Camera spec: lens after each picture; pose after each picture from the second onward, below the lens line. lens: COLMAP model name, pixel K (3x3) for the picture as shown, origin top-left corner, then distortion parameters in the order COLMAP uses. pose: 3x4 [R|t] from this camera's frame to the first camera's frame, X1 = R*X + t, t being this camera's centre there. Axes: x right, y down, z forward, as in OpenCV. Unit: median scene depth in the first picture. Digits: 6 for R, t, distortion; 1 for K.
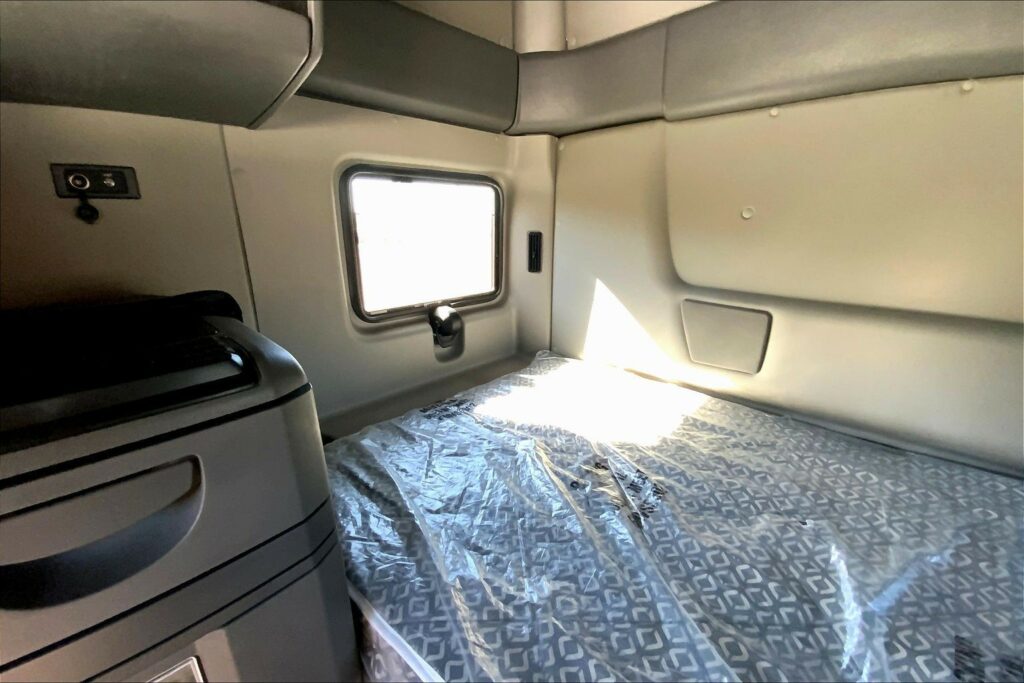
lens RADIAL K [[411.8, 0, 505.5], [0, 411.8, 334.5], [0, 0, 1]] dist [0.002890, -0.007169]
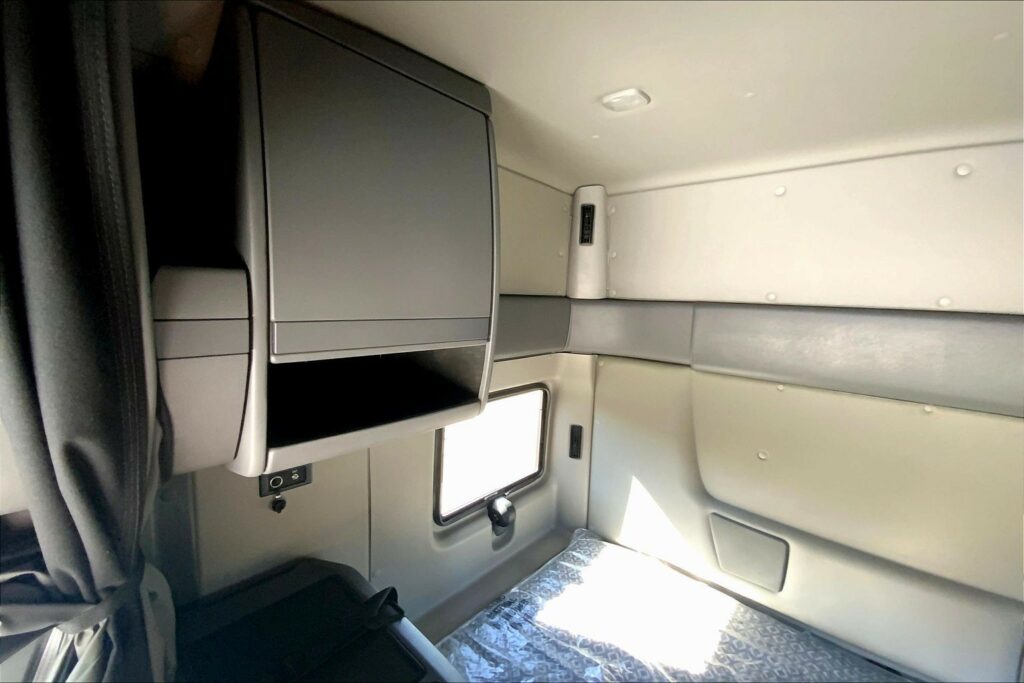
lens RADIAL K [[411.8, 0, 505.4], [0, 411.8, 341.0], [0, 0, 1]] dist [0.002890, -0.007169]
pose [[0.999293, 0.031829, 0.020007, -0.179137], [-0.028222, 0.986696, -0.160109, -0.329058], [-0.024837, 0.159431, 0.986897, -0.208452]]
